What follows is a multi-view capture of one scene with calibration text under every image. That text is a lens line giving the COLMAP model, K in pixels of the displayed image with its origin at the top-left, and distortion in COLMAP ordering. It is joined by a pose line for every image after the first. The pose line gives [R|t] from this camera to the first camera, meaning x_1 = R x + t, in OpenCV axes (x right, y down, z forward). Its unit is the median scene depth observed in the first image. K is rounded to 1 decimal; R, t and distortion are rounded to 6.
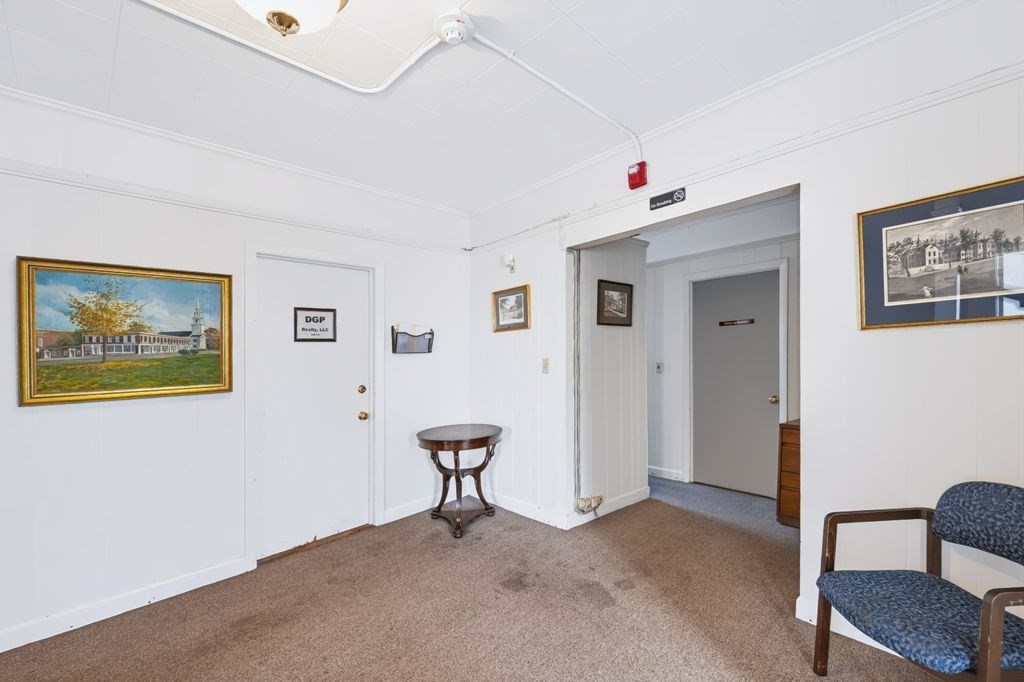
lens RADIAL K [[410.0, 0, 512.0], [0, 410.0, 341.0], [0, 0, 1]] dist [-0.000446, -0.000239]
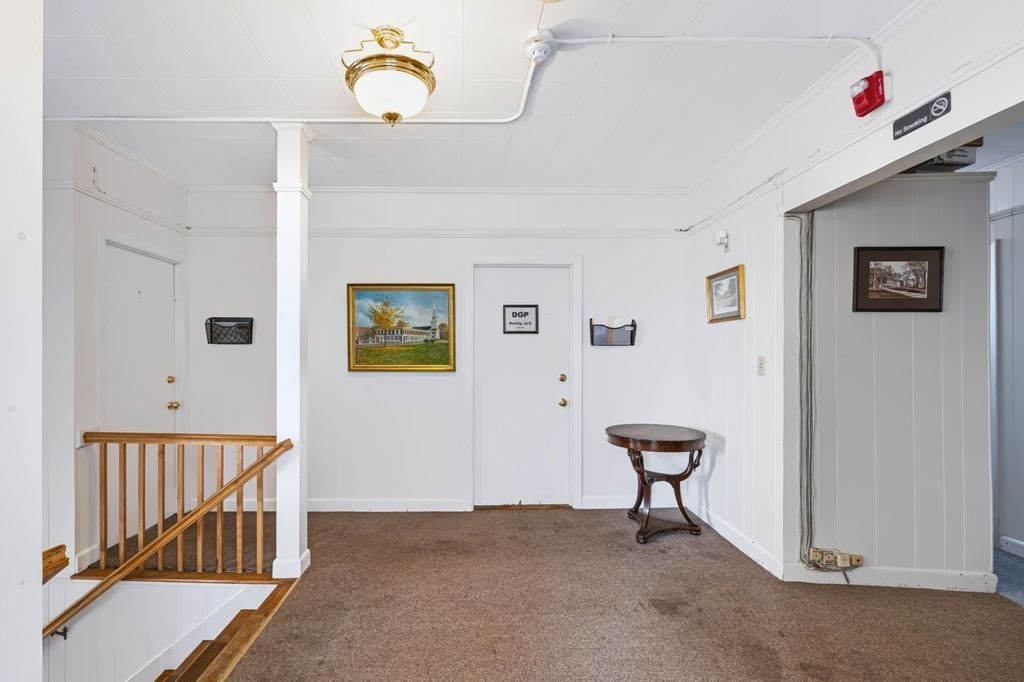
lens RADIAL K [[445.4, 0, 511.5], [0, 445.4, 330.9], [0, 0, 1]] dist [-0.000982, -0.000351]
pose [[0.742445, 0.003071, -0.669900, 0.344958], [-0.001354, 0.999994, 0.003084, -0.010028], [0.669906, -0.001383, 0.742445, 0.045659]]
